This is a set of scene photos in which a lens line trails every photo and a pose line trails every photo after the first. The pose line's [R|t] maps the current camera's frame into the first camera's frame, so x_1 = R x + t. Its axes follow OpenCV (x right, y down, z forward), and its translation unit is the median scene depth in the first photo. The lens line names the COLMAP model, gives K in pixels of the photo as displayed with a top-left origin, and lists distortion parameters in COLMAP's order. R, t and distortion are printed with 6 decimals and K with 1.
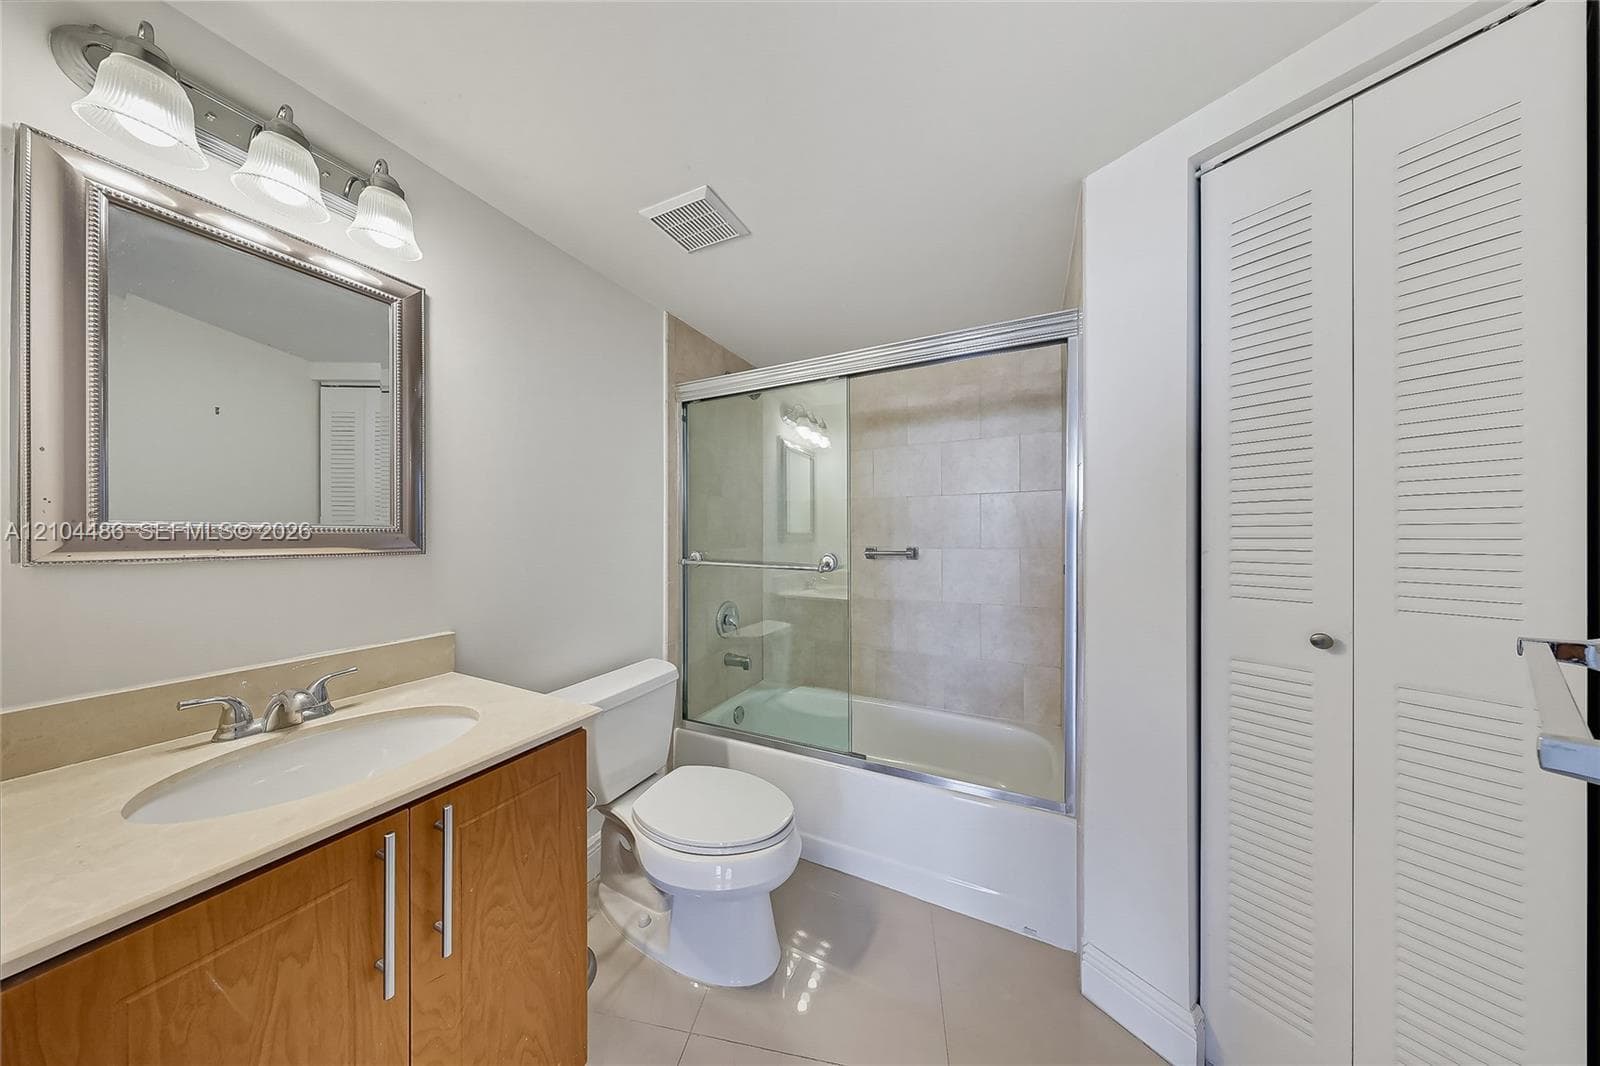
lens RADIAL K [[455.2, 0, 800.0], [0, 455.2, 533.0], [0, 0, 1]] dist [-0.001355, -0.000008]
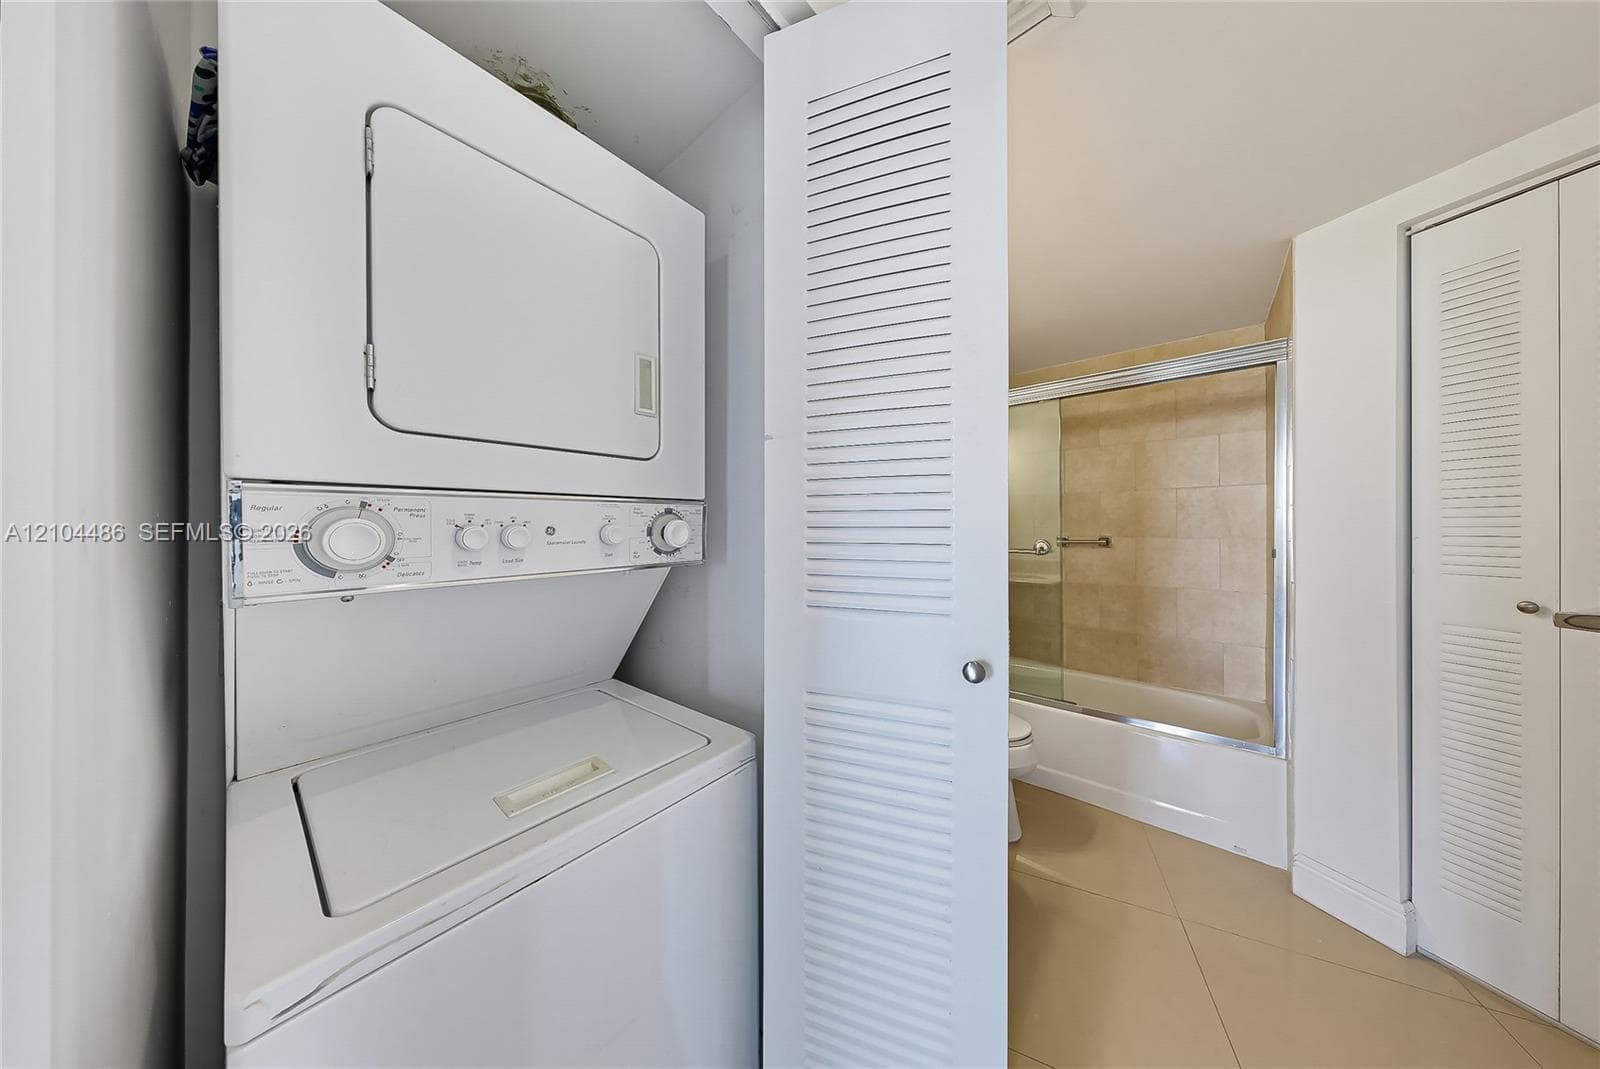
lens RADIAL K [[472.9, 0, 794.1], [0, 472.9, 525.7], [0, 0, 1]] dist [0.001913, 0.000172]
pose [[0.968727, -0.001729, -0.248122, -0.275494], [0.001866, 0.999998, 0.000318, 0.003004], [0.248121, -0.000771, 0.968729, -0.433198]]
